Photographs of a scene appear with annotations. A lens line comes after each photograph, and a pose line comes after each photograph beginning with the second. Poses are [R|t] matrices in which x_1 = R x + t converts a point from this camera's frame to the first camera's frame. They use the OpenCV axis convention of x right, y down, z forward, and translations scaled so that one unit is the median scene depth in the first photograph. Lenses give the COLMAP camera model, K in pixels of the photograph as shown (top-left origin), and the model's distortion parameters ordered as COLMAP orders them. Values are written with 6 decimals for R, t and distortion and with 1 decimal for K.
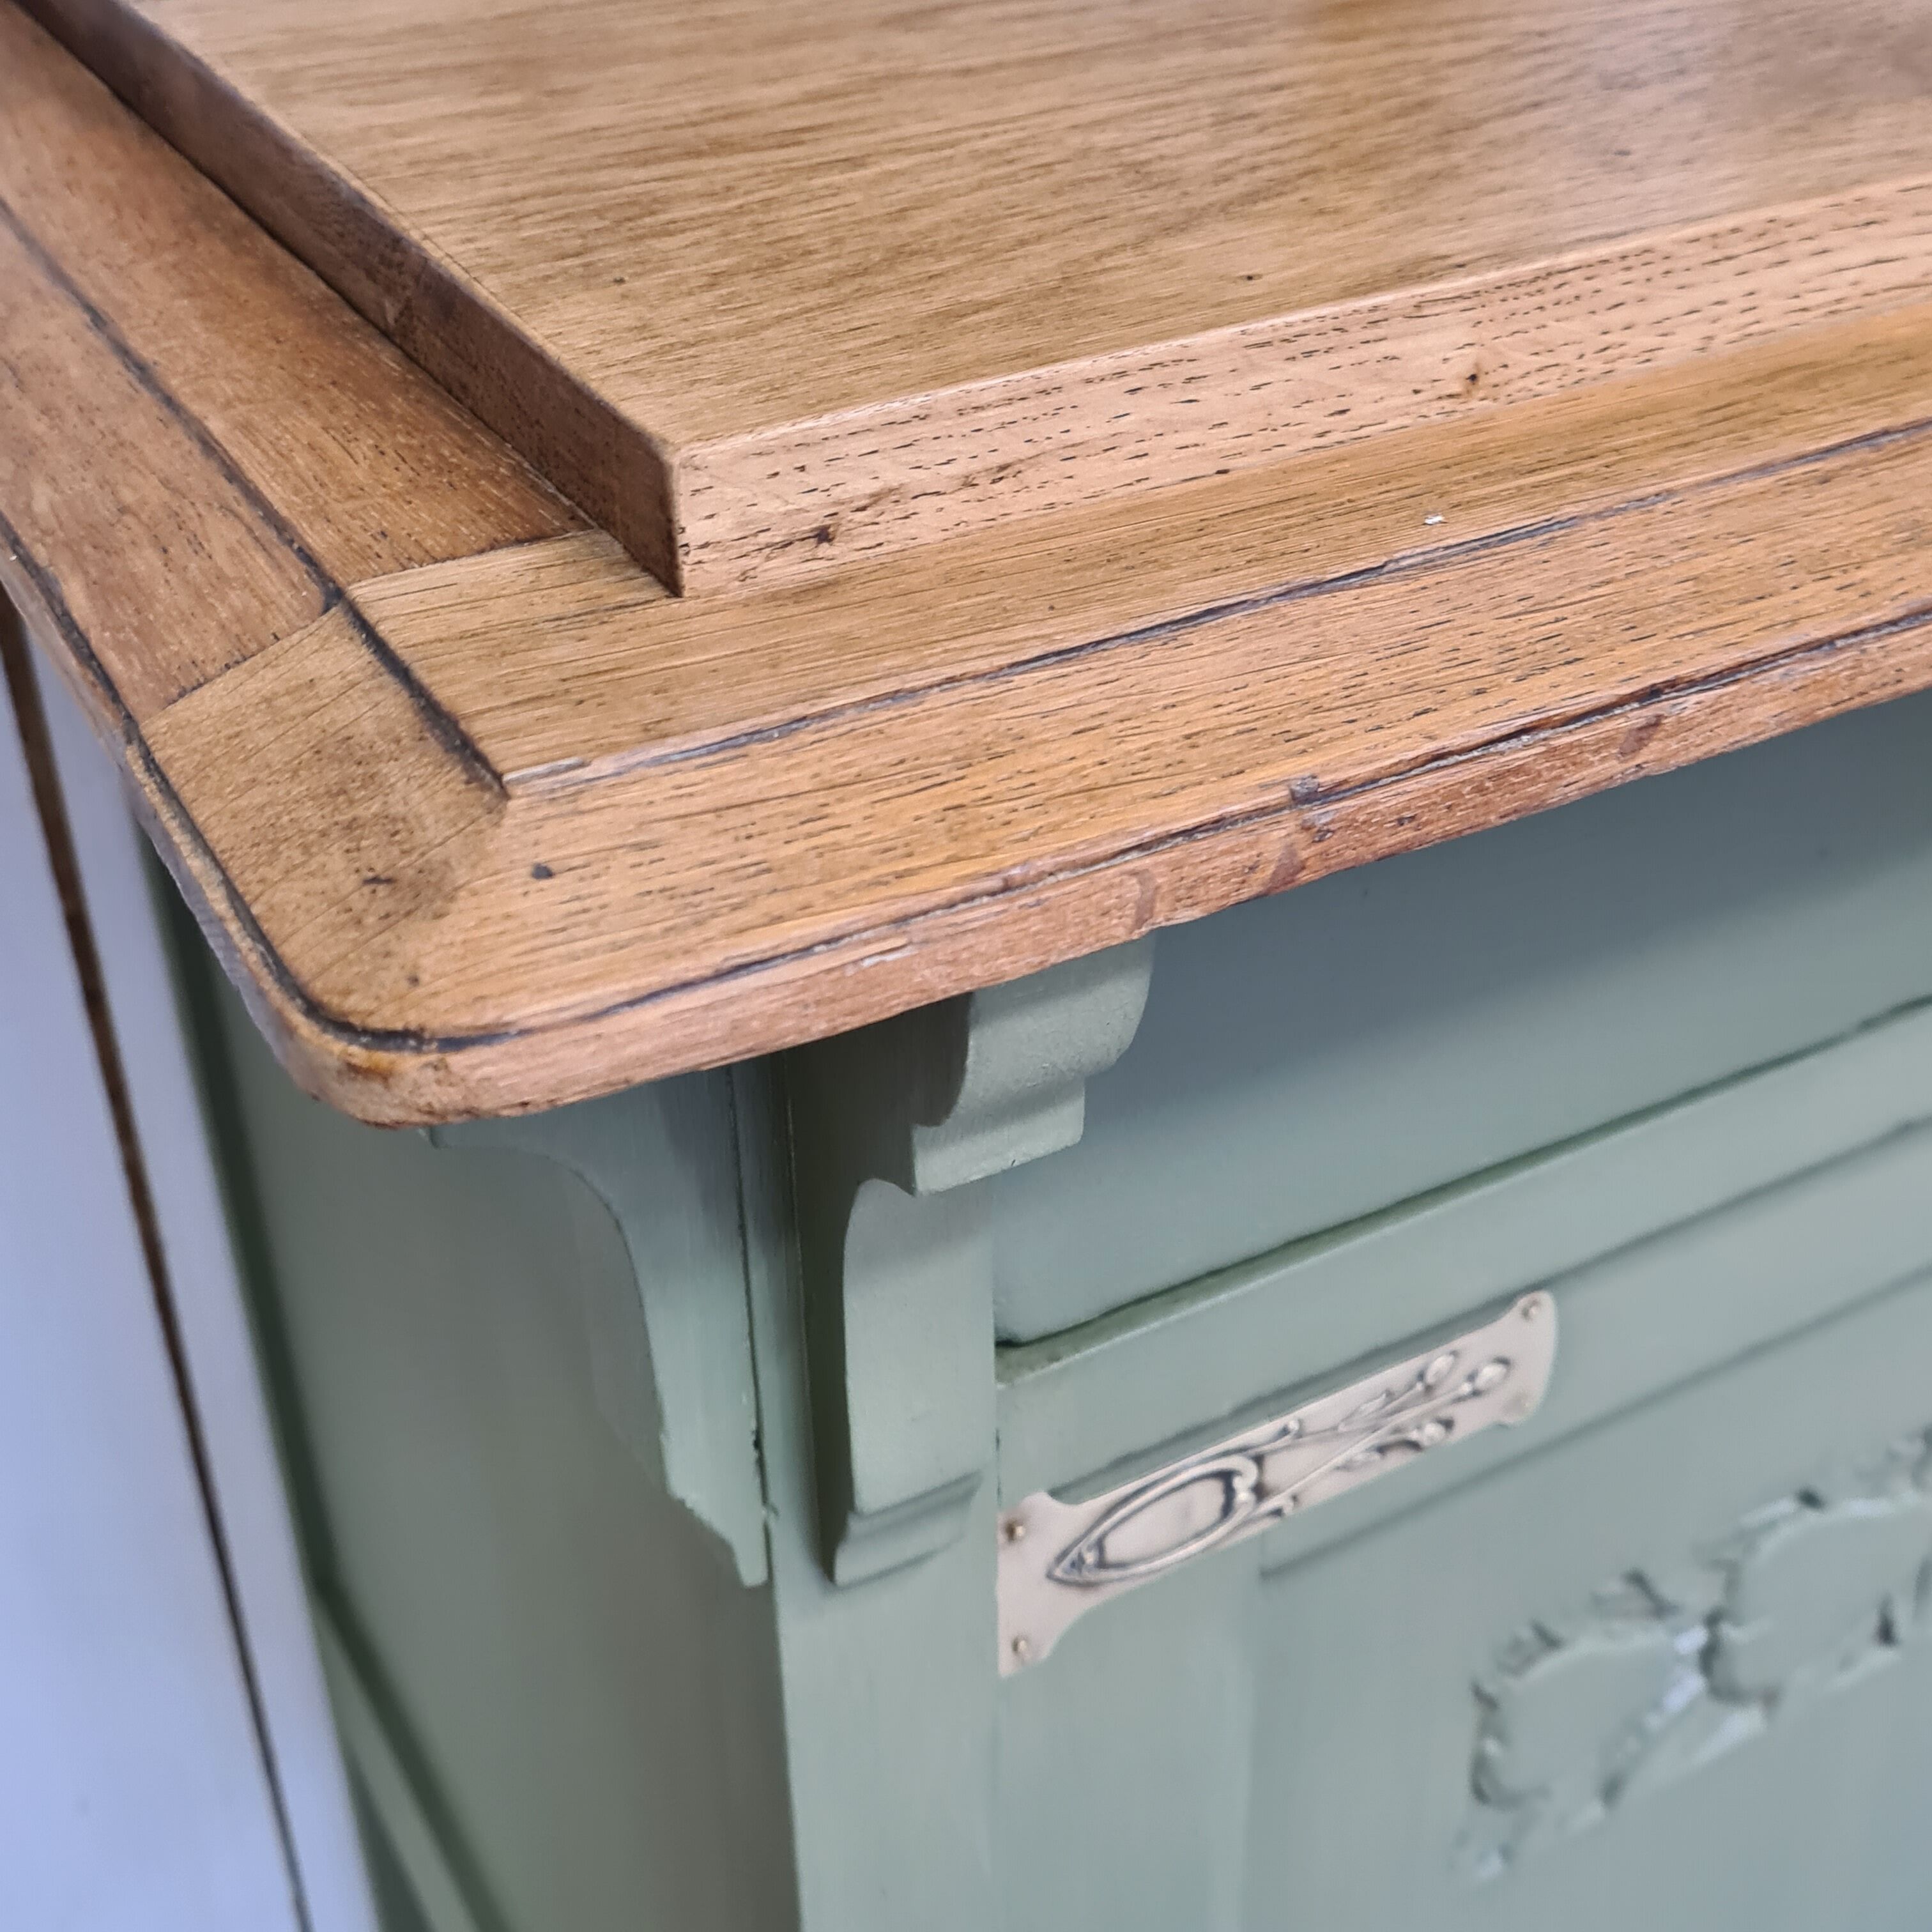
lens RADIAL K [[2548.7, 0, 966.0], [0, 2548.7, 966.0], [0, 0, 1]] dist [0.020865, 0.007050]
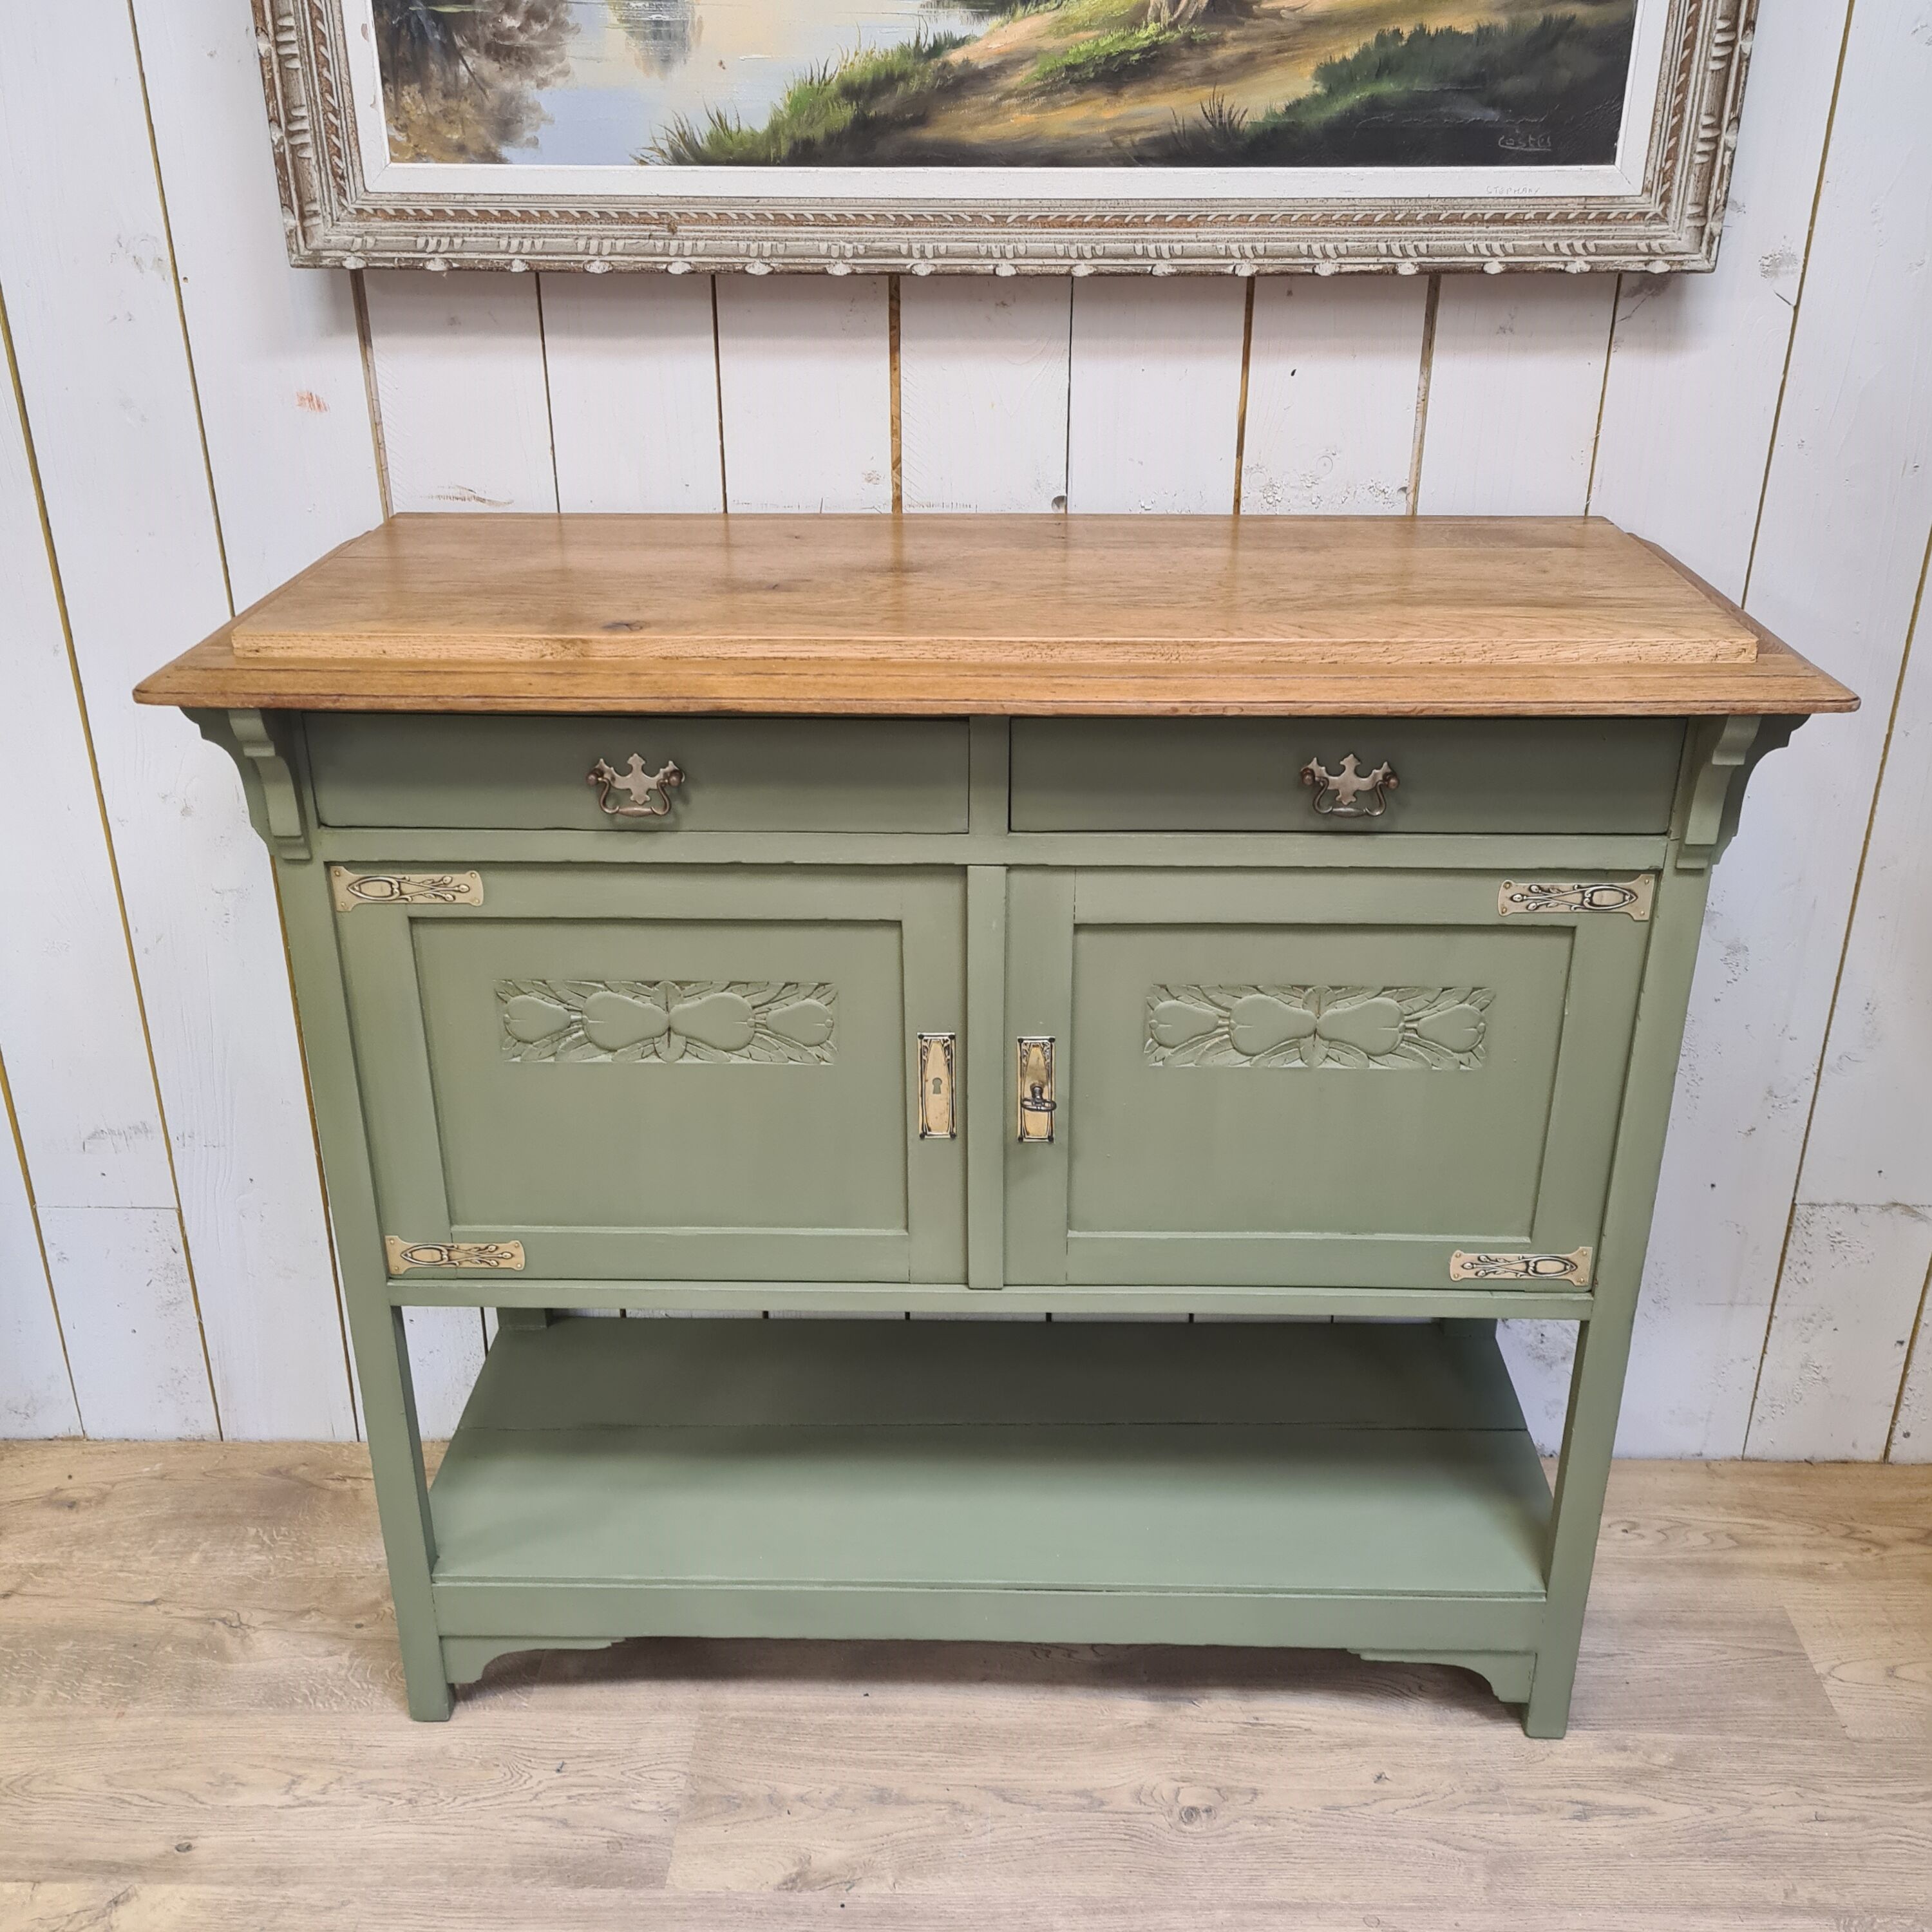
lens RADIAL K [[1916.1, 0, 975.9], [0, 1916.1, 959.4], [0, 0, 1]] dist [0.058966, -0.052532]
pose [[0.859170, 0.228840, -0.457668, 3.691566], [-0.287119, 0.955950, -0.061014, 0.332681], [0.423545, 0.183827, 0.887027, -2.276760]]
